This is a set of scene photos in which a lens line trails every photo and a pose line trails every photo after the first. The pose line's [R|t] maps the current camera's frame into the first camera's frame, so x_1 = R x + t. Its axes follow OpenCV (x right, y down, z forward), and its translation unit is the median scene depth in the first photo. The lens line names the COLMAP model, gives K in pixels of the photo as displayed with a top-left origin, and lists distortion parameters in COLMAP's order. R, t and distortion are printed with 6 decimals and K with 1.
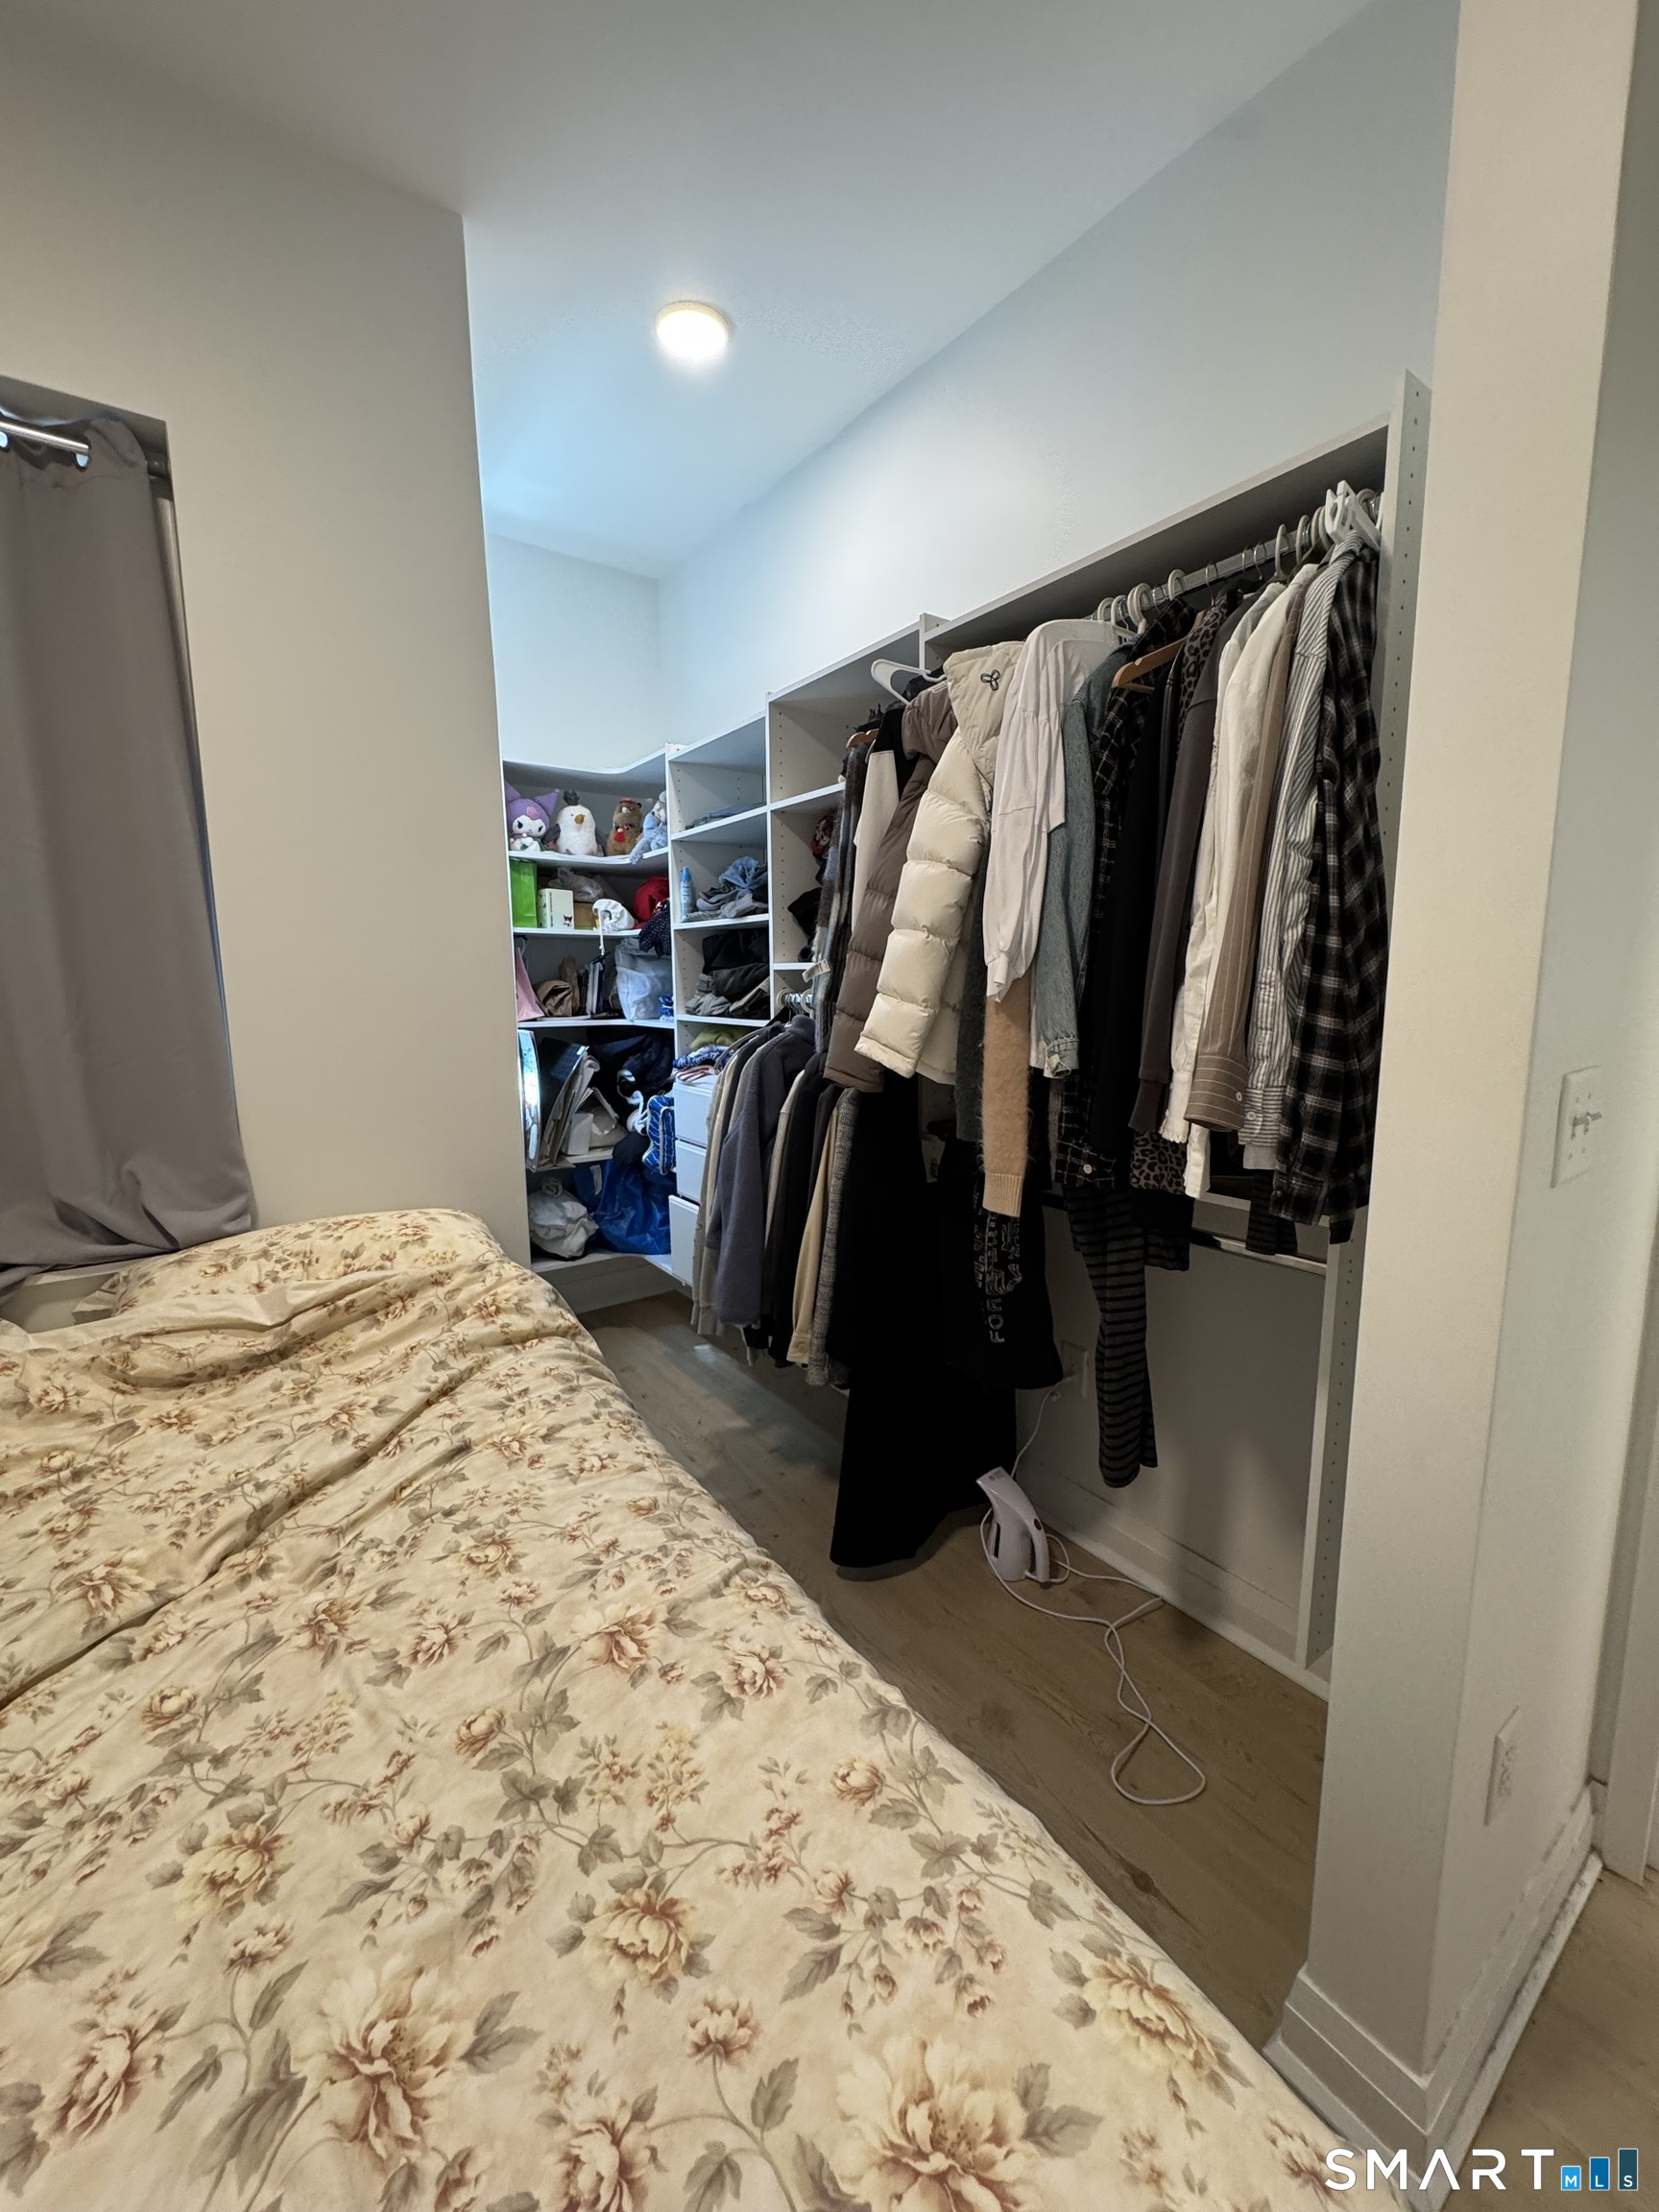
lens RADIAL K [[875.9, 0, 837.4], [0, 875.9, 1105.9], [0, 0, 1]] dist [-0.003264, -0.000135]
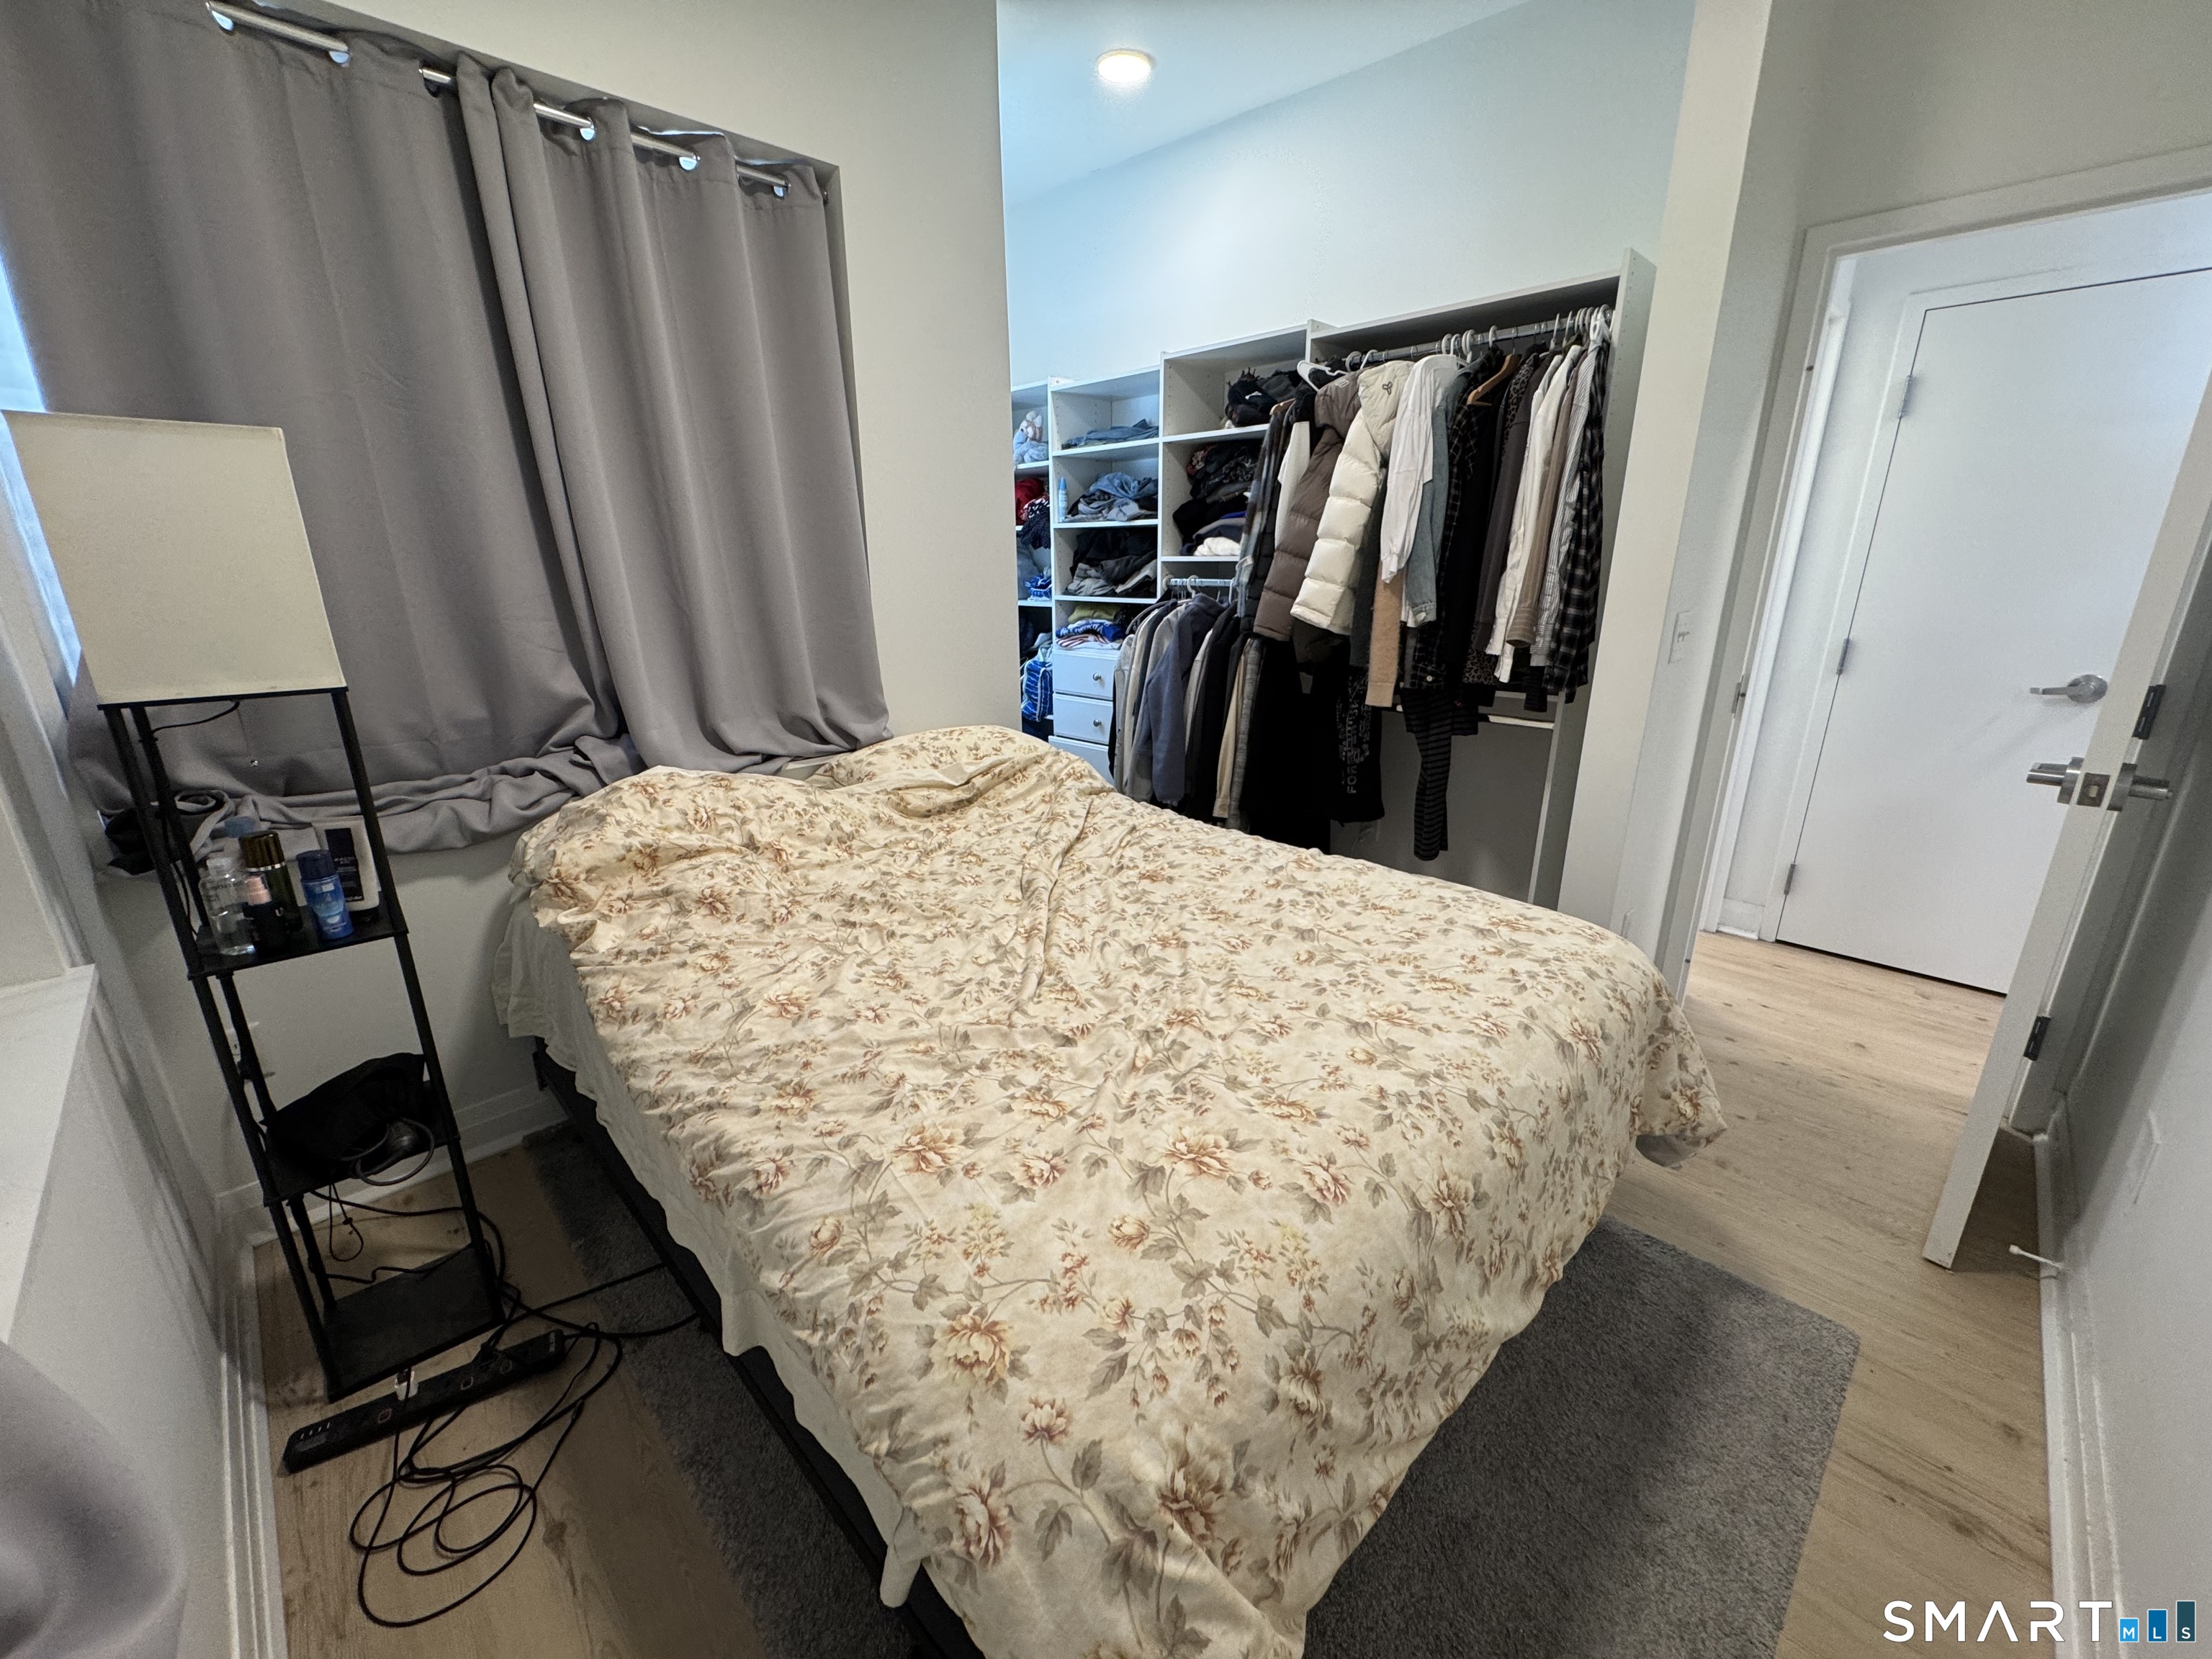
lens RADIAL K [[875.9, 0, 1108.4], [0, 875.9, 835.8], [0, 0, 1]] dist [-0.003264, -0.000135]
pose [[0.987211, -0.043611, 0.153338, -0.654926], [0.019357, 0.987529, 0.156241, 0.096942], [-0.158240, -0.151274, 0.975744, -0.701533]]
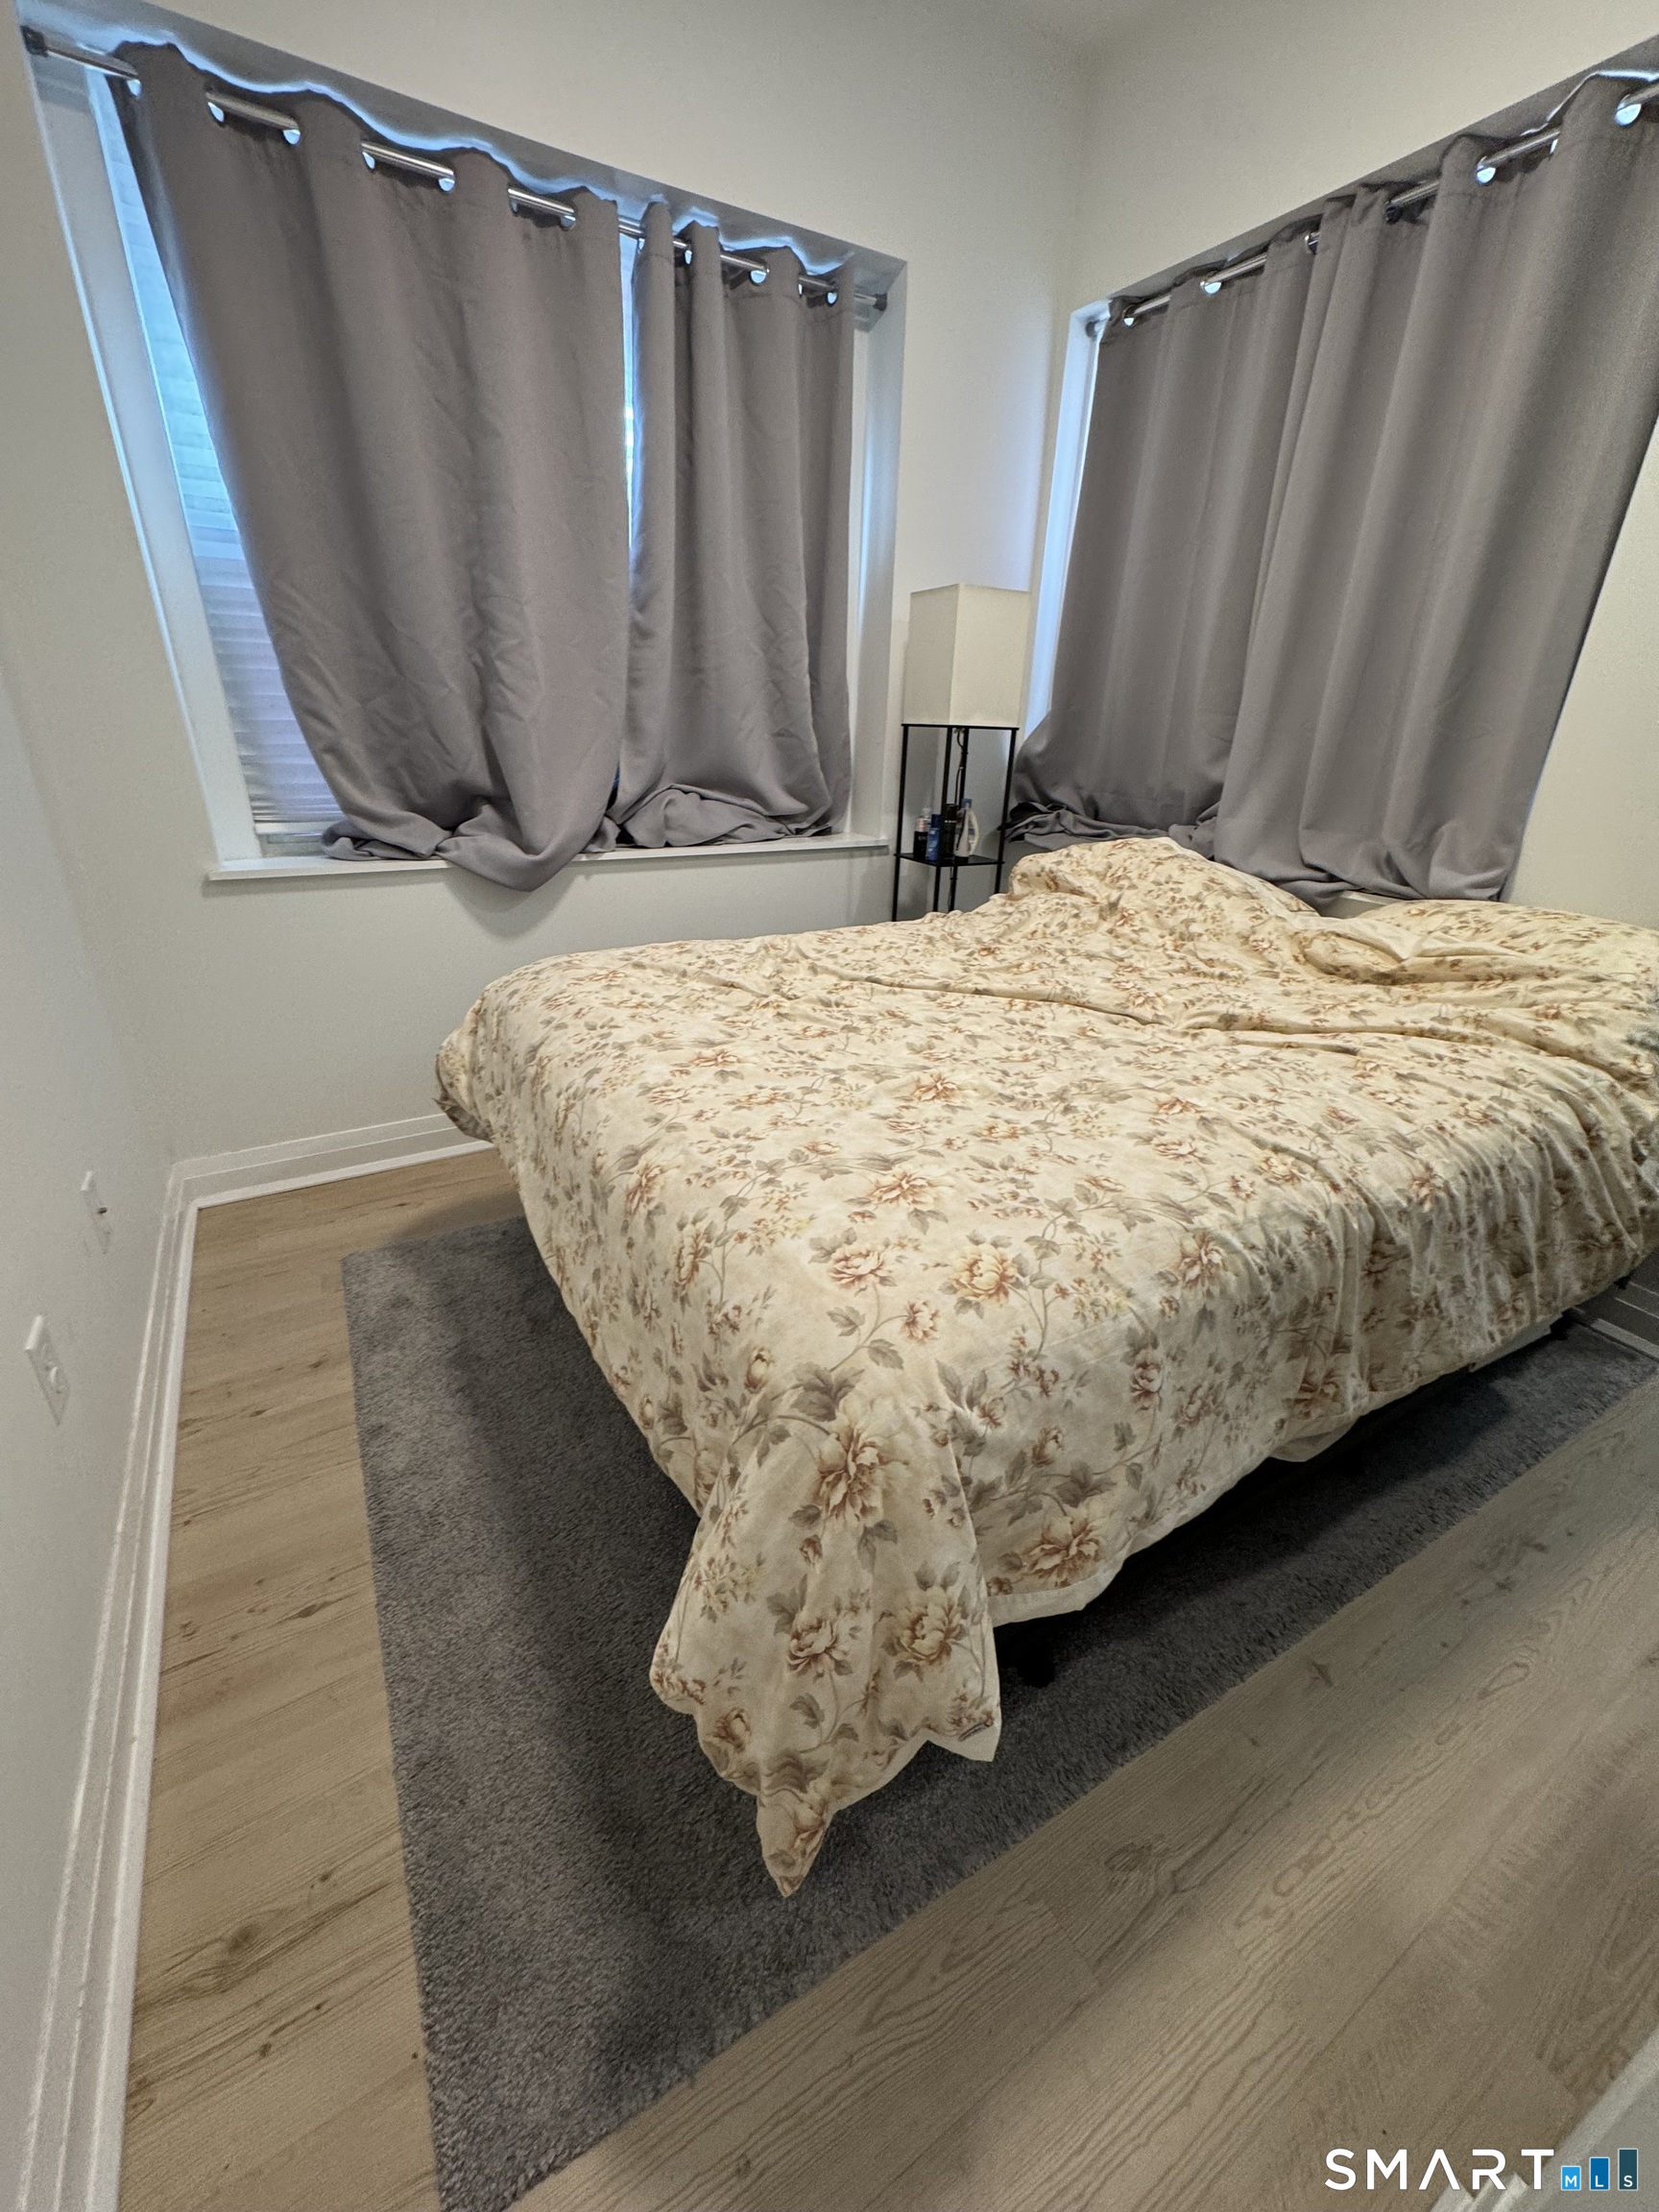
lens RADIAL K [[875.9, 0, 824.8], [0, 875.9, 1109.5], [0, 0, 1]] dist [-0.003264, -0.000135]
pose [[-0.086705, 0.406303, -0.909615, 0.654427], [-0.169220, 0.893779, 0.415359, 0.070502], [0.981757, 0.189939, -0.008740, 0.264574]]
